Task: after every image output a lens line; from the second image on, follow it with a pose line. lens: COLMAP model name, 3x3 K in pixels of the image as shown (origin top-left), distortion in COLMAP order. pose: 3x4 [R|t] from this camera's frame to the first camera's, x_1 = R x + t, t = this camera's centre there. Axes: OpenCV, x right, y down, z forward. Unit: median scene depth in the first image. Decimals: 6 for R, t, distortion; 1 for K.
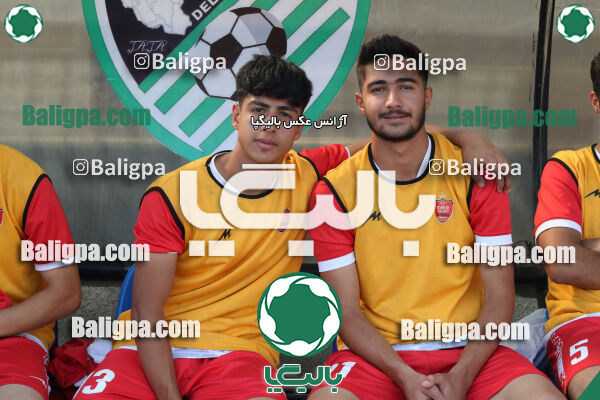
lens RADIAL K [[1199.0, 0, 298.9], [0, 1199.0, 199.8], [0, 0, 1]] dist [-0.041040, 0.000000]
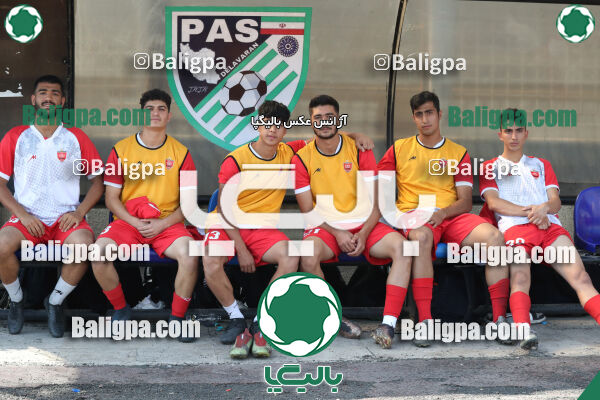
lens RADIAL K [[1254.8, 0, 300.9], [0, 1254.8, 199.5], [0, 0, 1]] dist [-0.048634, 0.000000]
pose [[0.996095, -0.008274, 0.087896, -0.142947], [0.007094, 0.999881, 0.013734, 0.029944], [-0.088000, -0.013057, 0.996035, -1.141347]]
